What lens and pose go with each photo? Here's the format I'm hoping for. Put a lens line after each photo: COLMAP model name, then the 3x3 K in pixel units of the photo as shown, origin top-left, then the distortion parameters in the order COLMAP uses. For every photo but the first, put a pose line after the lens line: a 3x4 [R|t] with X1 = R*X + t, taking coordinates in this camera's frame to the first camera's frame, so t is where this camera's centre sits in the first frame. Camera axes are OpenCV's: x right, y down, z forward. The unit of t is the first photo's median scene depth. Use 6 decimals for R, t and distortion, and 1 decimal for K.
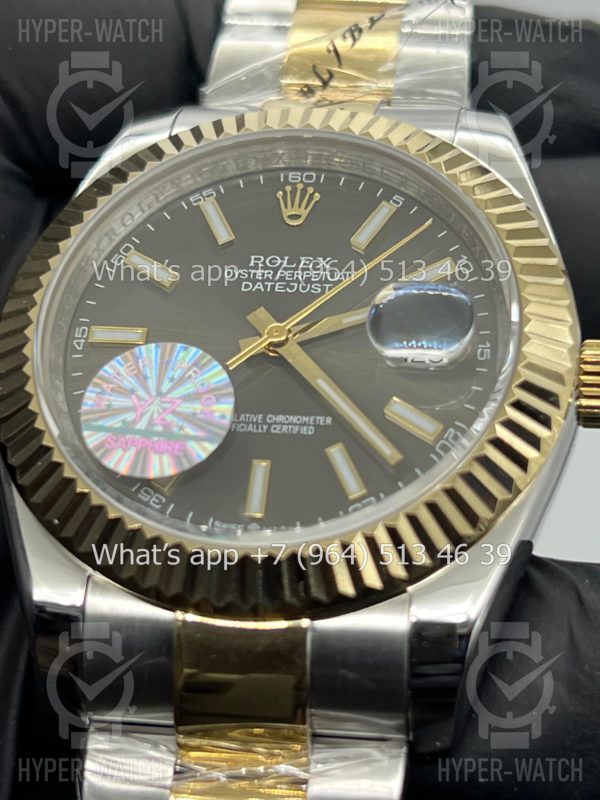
lens RADIAL K [[1895.4, 0, 300.0], [0, 1895.4, 400.0], [0, 0, 1]] dist [0.218397, -0.529791]
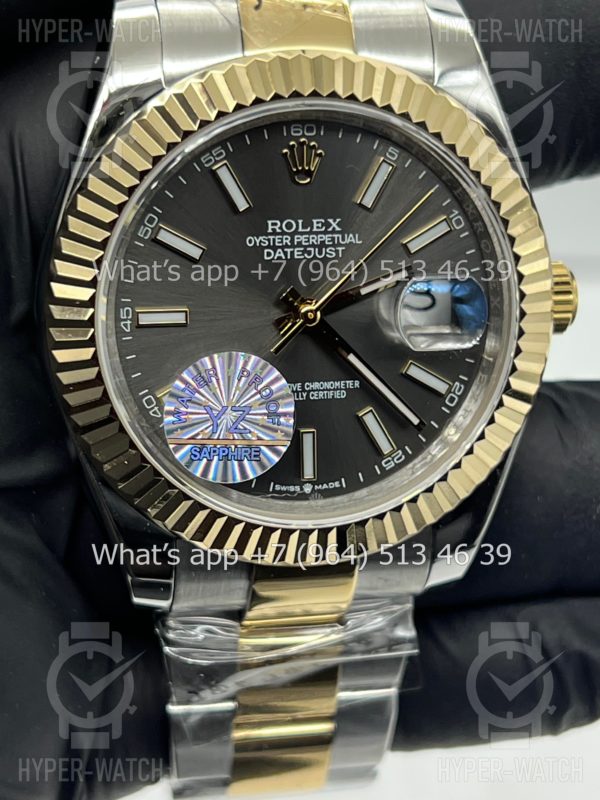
lens RADIAL K [[1895.4, 0, 300.0], [0, 1895.4, 400.0], [0, 0, 1]] dist [0.218397, -0.529791]
pose [[0.938619, -0.175198, 0.297154, -0.356490], [-0.053209, 0.777585, 0.626523, -0.691569], [-0.340828, -0.603877, 0.720533, 0.145590]]
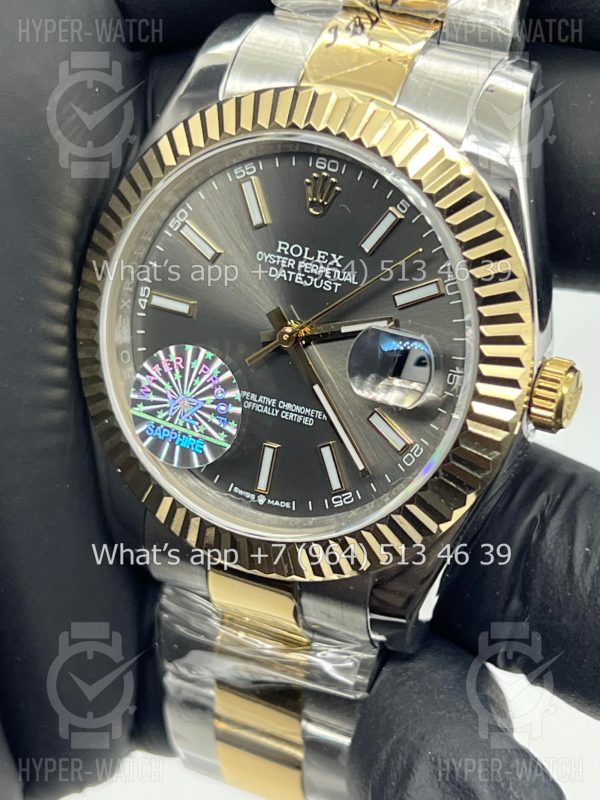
lens RADIAL K [[1895.4, 0, 300.0], [0, 1895.4, 400.0], [0, 0, 1]] dist [0.218397, -0.529791]
pose [[0.958019, 0.119022, -0.260834, 0.303843], [0.059281, 0.807866, 0.586377, -0.684848], [0.280510, -0.577223, 0.766895, 0.061729]]
